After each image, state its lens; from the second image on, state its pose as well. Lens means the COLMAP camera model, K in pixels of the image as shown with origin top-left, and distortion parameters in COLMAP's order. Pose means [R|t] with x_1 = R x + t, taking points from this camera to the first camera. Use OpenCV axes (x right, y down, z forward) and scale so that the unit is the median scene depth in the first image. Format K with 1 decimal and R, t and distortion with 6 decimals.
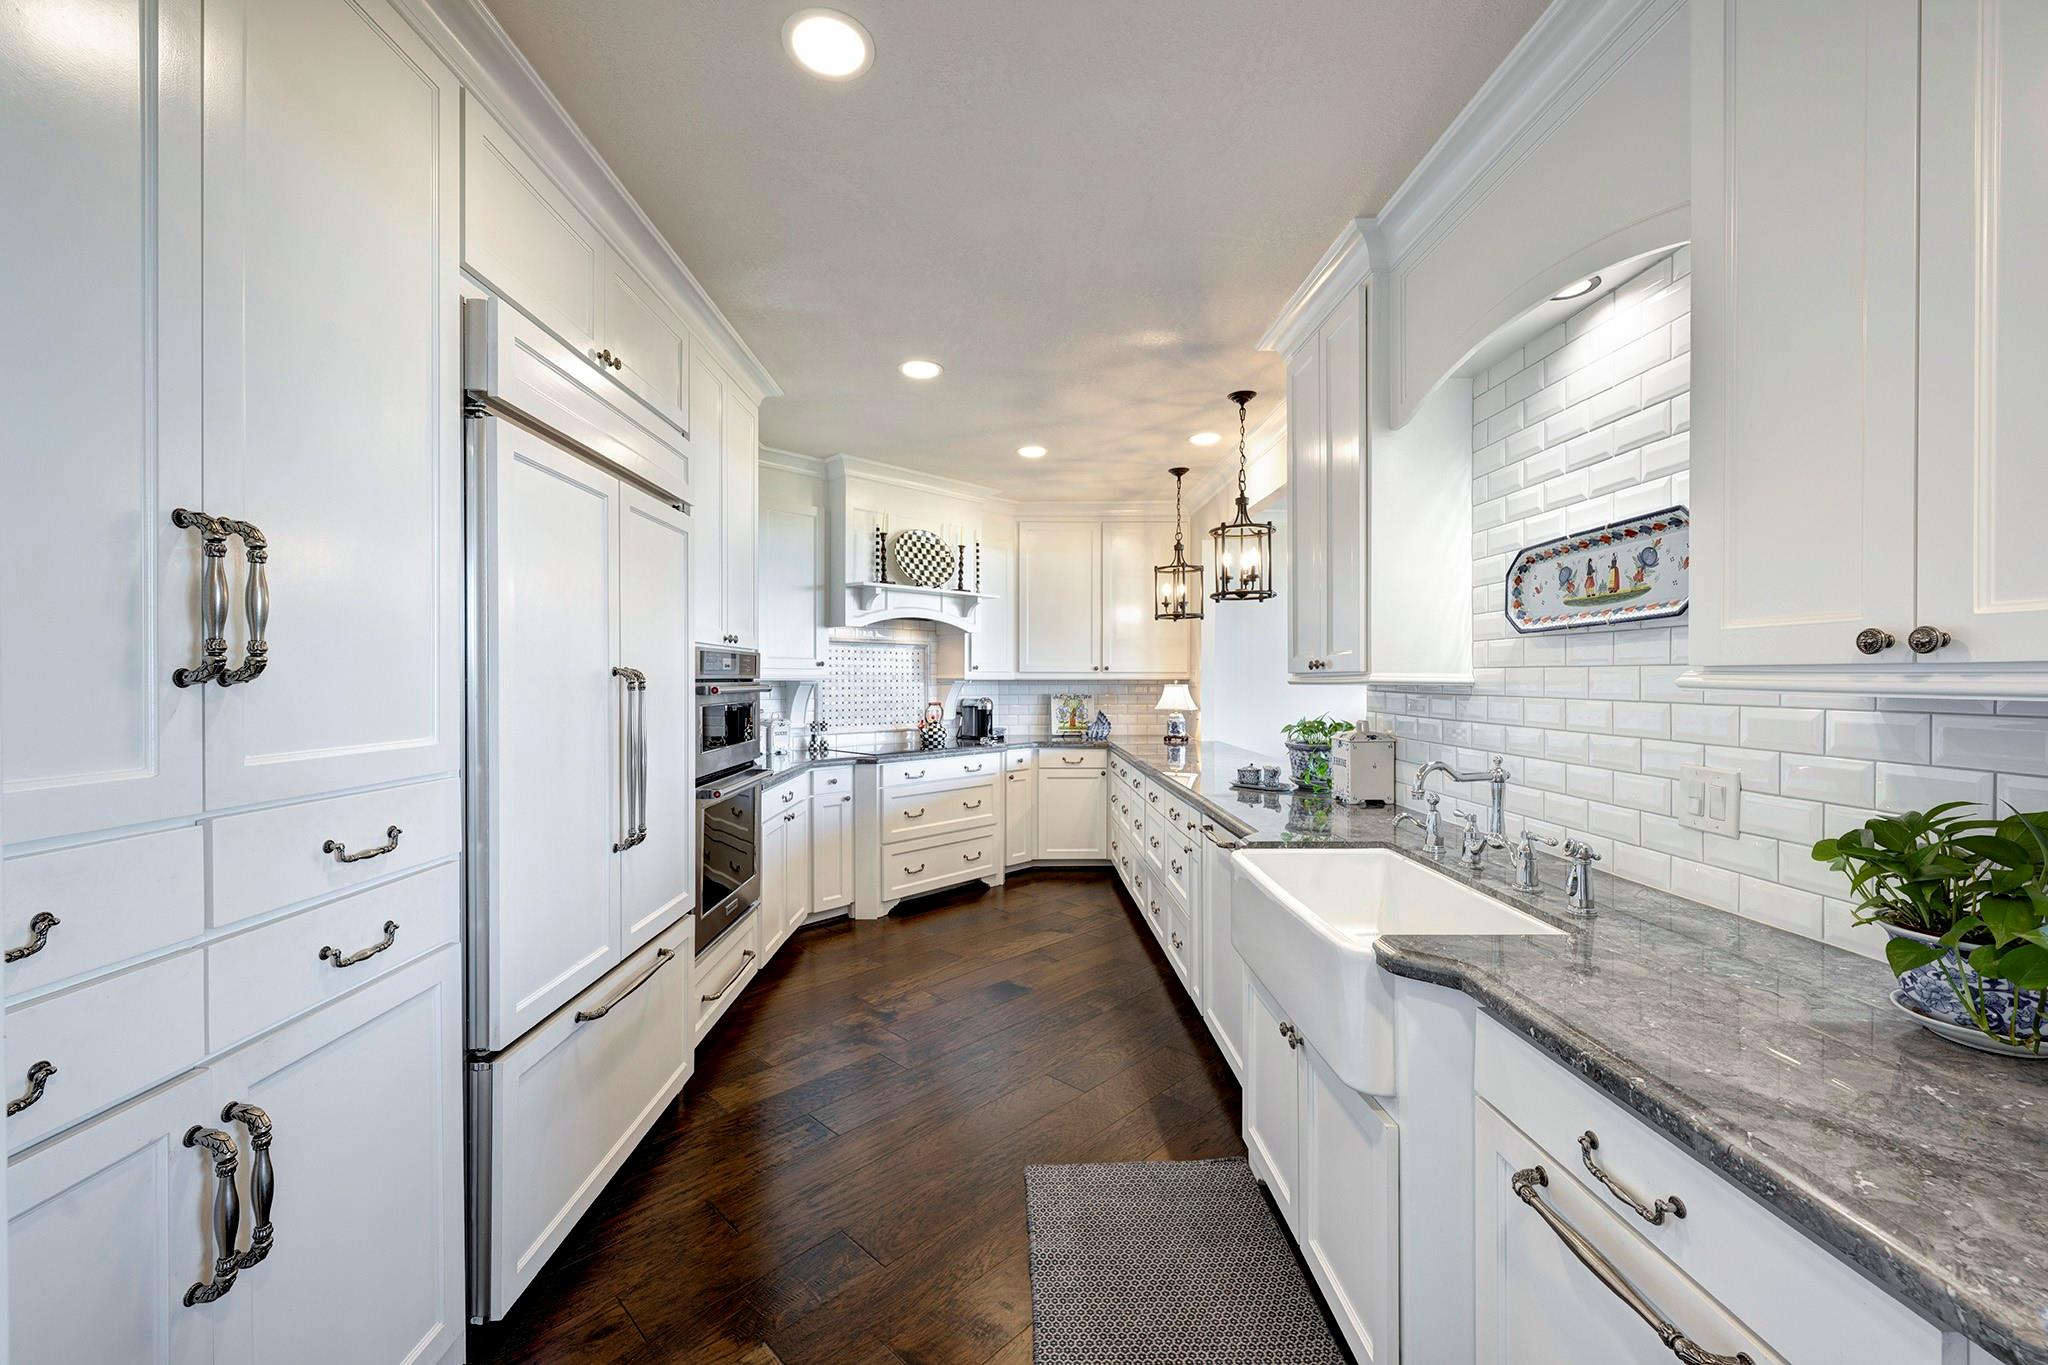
lens RADIAL K [[808.2, 0, 1017.9], [0, 808.2, 682.8], [0, 0, 1]] dist [-0.000927, 0.000505]
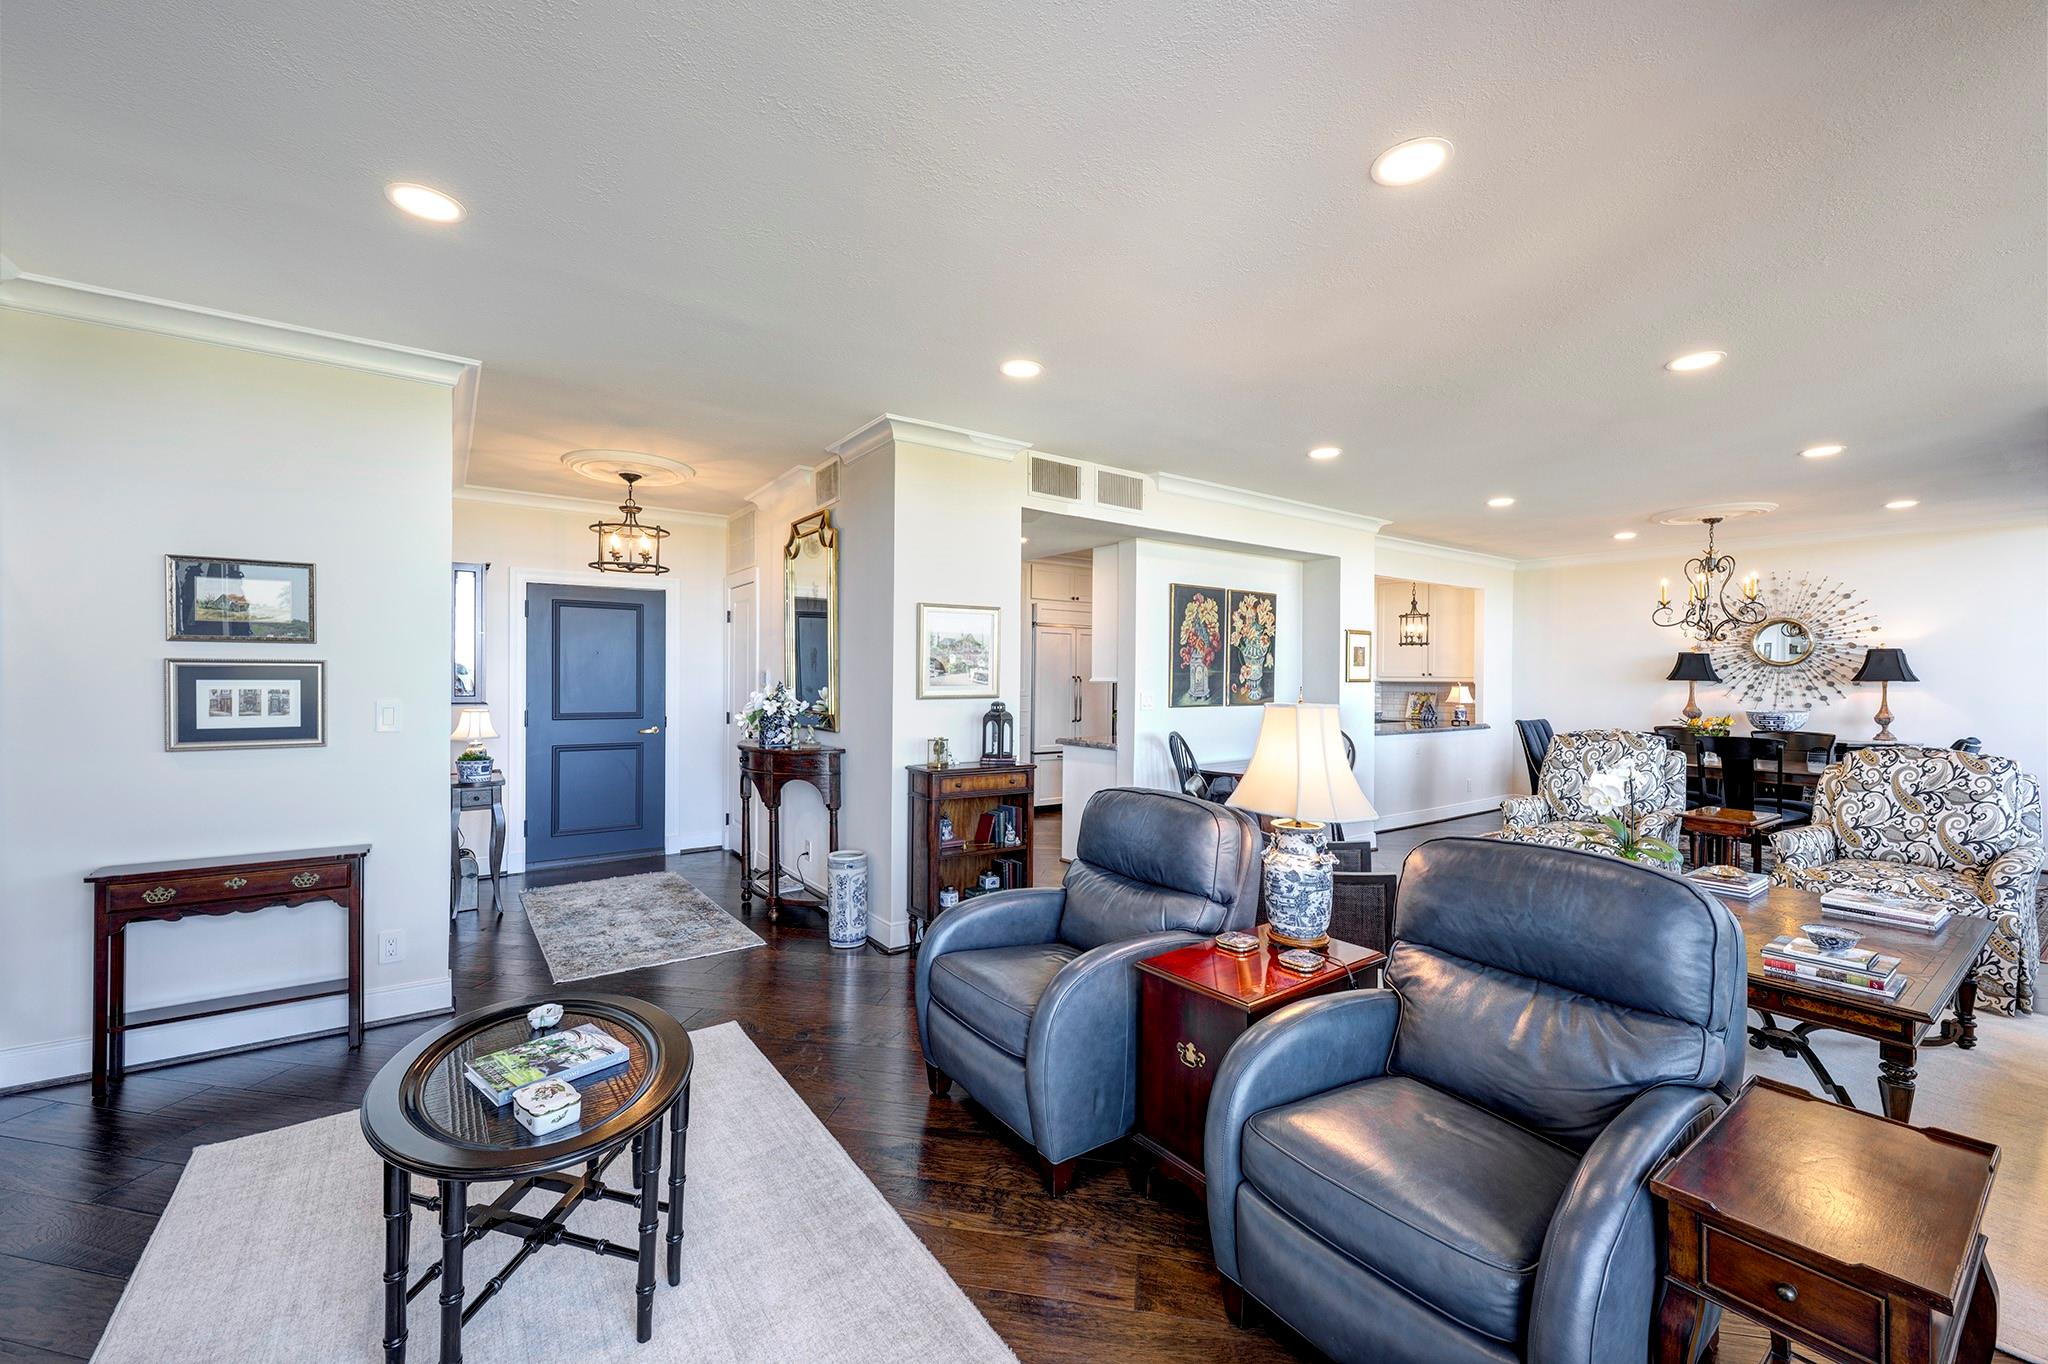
lens RADIAL K [[808.2, 0, 1017.9], [0, 808.2, 682.3], [0, 0, 1]] dist [-0.000927, 0.000505]
pose [[0.565627, 0.011451, -0.824581, 1.079399], [-0.013051, 0.999903, 0.004933, -0.001920], [0.824558, 0.007971, 0.565722, -0.606663]]
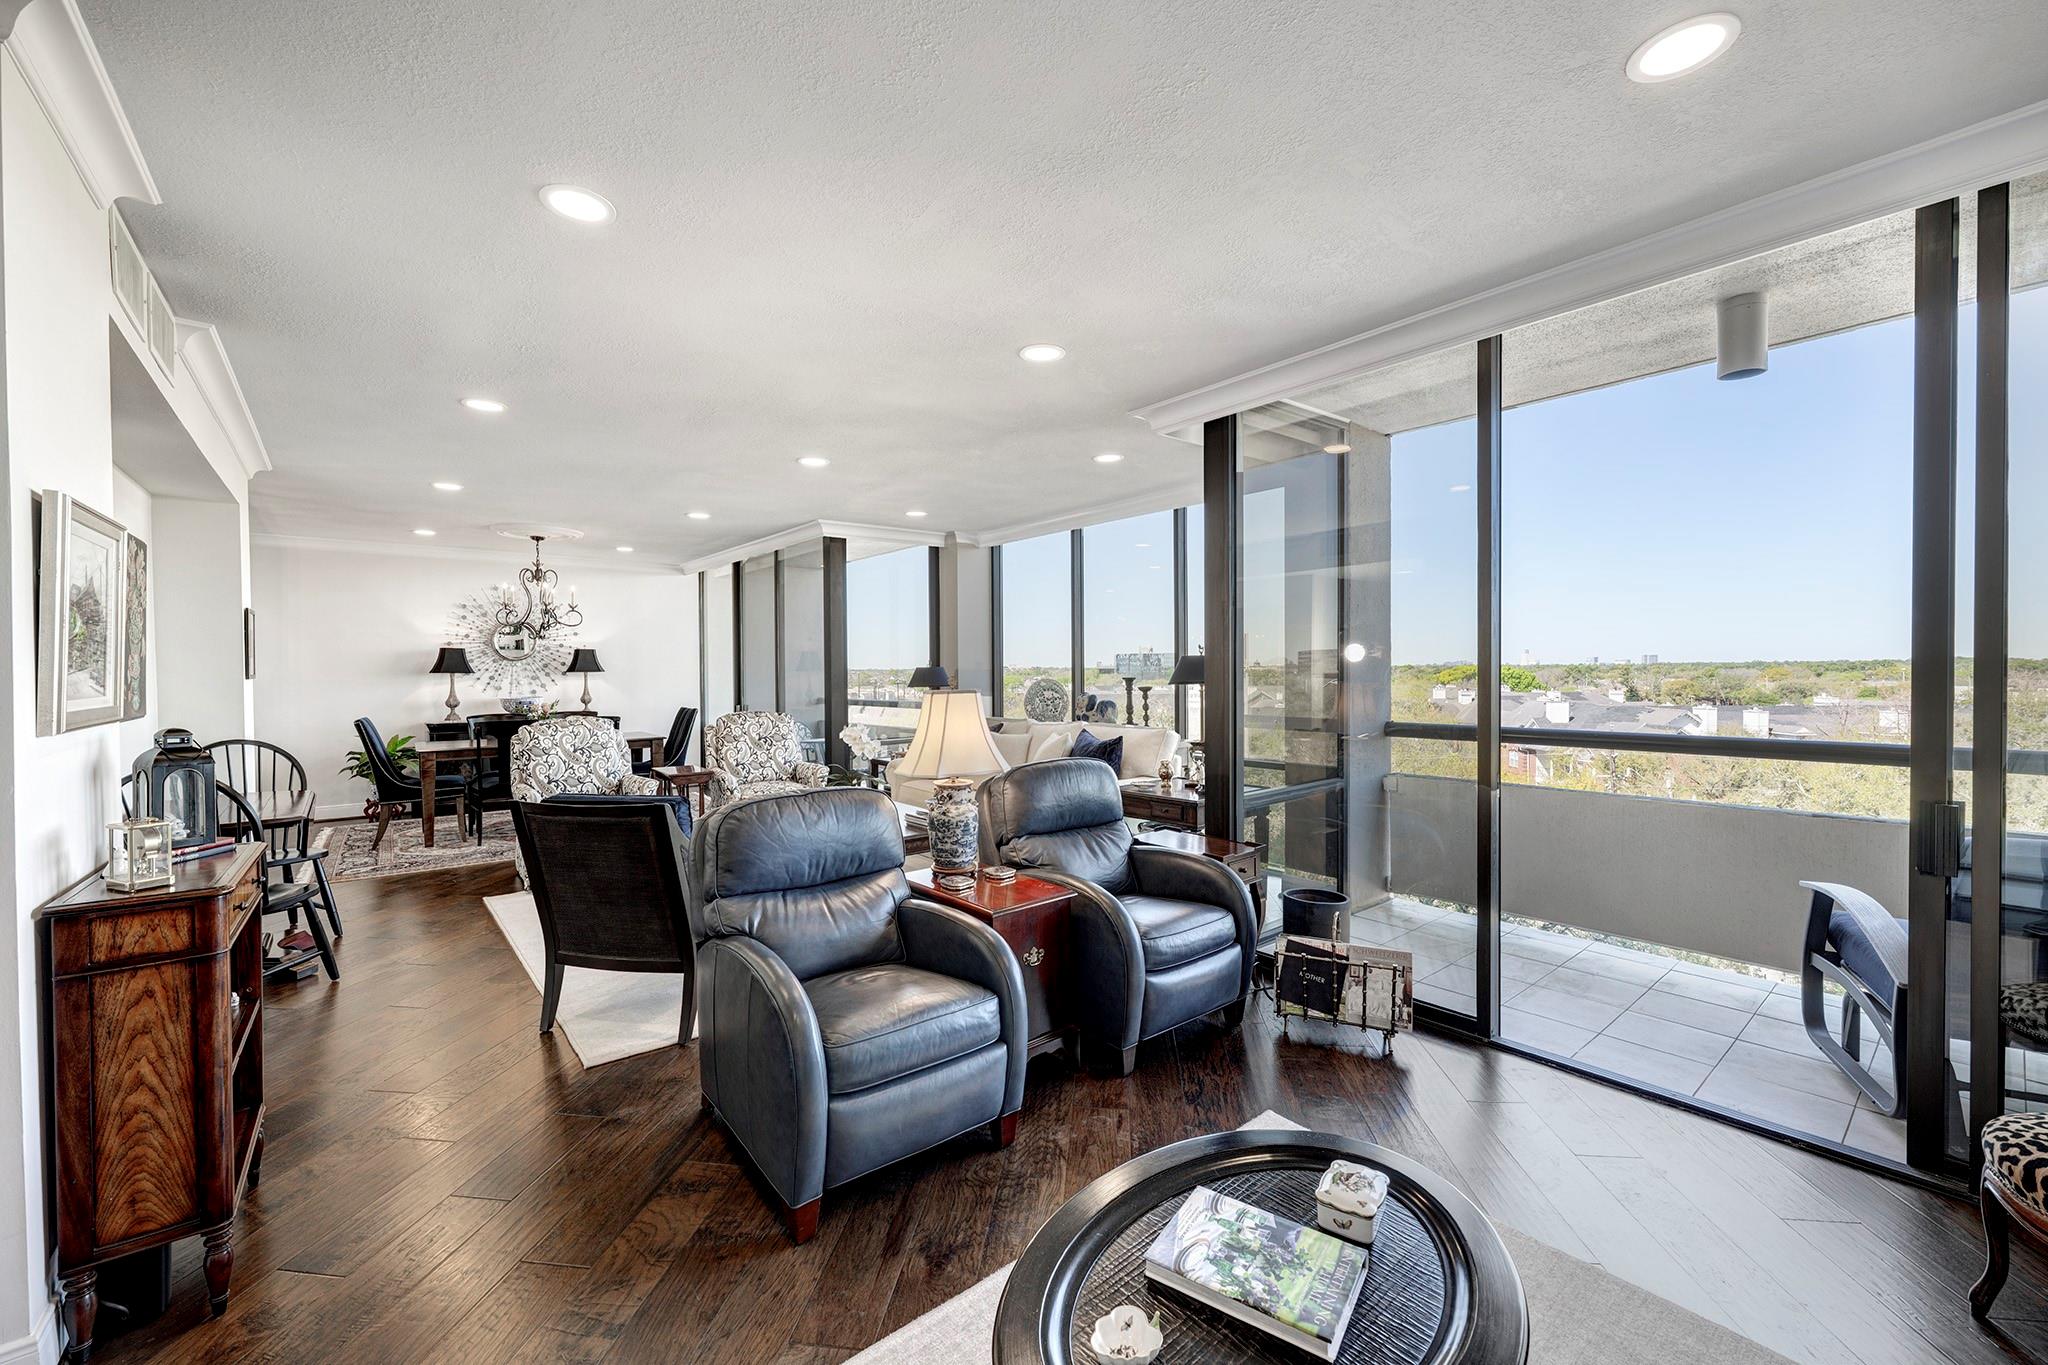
lens RADIAL K [[808.2, 0, 1017.9], [0, 808.2, 682.8], [0, 0, 1]] dist [-0.000927, 0.000505]
pose [[0.785305, -0.013085, 0.618970, 0.468134], [0.009054, 0.999912, 0.009650, -0.000012], [-0.619042, -0.001974, 0.785355, -0.715413]]
